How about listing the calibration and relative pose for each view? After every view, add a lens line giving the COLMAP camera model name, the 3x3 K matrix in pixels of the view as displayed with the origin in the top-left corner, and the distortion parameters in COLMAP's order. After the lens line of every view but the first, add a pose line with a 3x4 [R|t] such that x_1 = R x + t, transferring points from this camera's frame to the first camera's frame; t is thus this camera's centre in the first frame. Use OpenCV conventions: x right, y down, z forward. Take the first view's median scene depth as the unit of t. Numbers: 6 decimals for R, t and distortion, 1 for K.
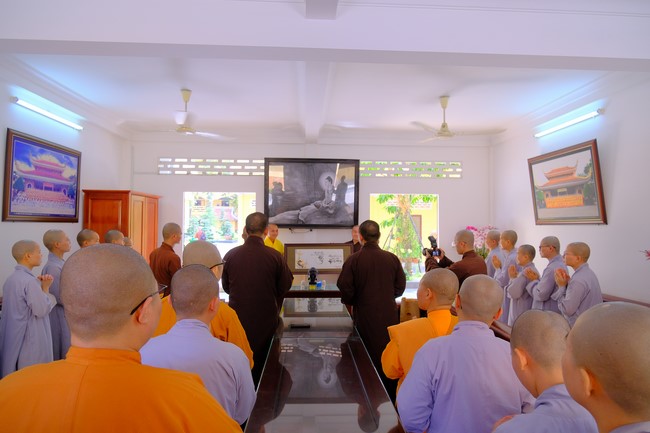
lens RADIAL K [[402.9, 0, 325.9], [0, 402.9, 210.8], [0, 0, 1]] dist [-0.023928, 0.007443]
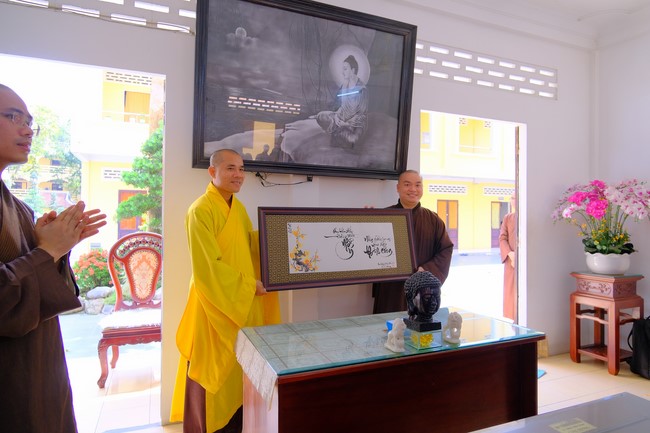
lens RADIAL K [[402.9, 0, 329.5], [0, 402.9, 215.3], [0, 0, 1]] dist [-0.023928, 0.007443]
pose [[0.937716, 0.004080, 0.347378, -0.202363], [-0.015396, 0.999437, 0.029824, 0.090706], [-0.347060, -0.033315, 0.937251, 0.745612]]
